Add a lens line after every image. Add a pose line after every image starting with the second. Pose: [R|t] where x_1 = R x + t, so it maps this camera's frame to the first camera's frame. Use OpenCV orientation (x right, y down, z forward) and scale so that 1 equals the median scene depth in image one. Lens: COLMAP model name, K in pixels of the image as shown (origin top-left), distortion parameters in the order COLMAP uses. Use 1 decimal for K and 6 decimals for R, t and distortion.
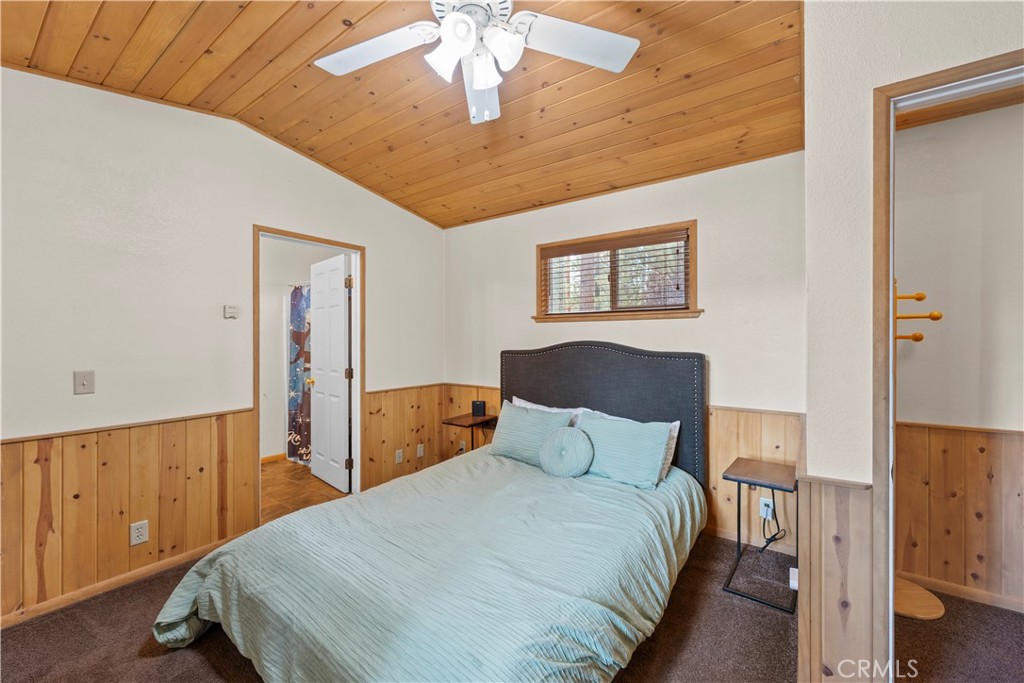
lens RADIAL K [[411.7, 0, 510.3], [0, 411.7, 338.3], [0, 0, 1]] dist [-0.000789, -0.000205]
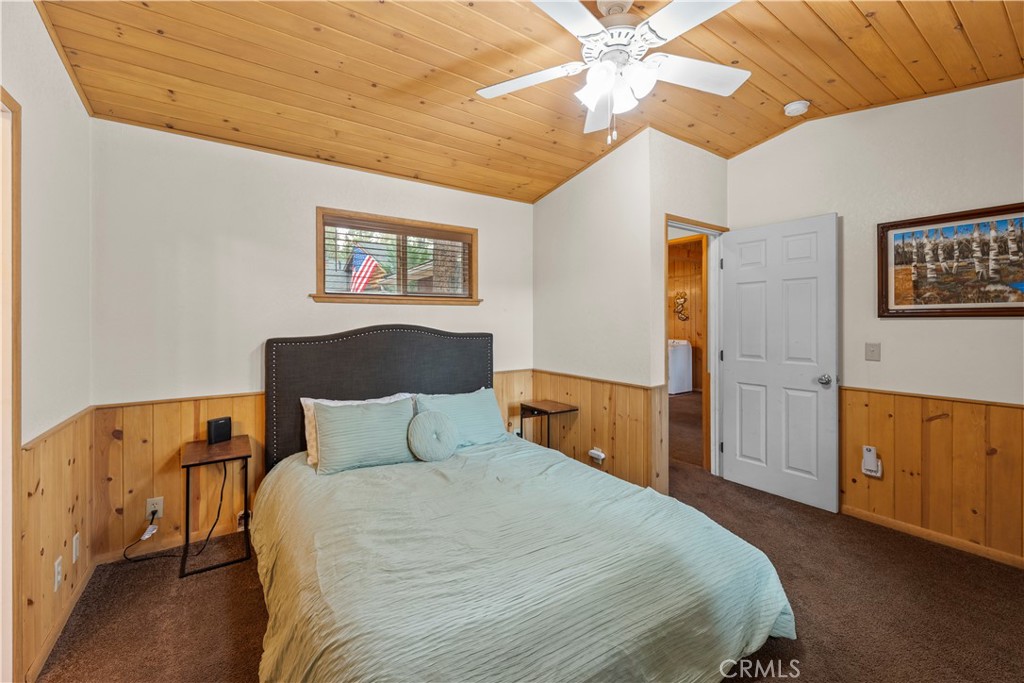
lens RADIAL K [[416.2, 0, 503.4], [0, 416.2, 322.5], [0, 0, 1]] dist [-0.001353, -0.000301]
pose [[0.335342, -0.000055, 0.942096, -0.743358], [0.003201, 0.999994, -0.001081, 0.004061], [-0.942091, 0.003378, 0.335340, 0.490498]]
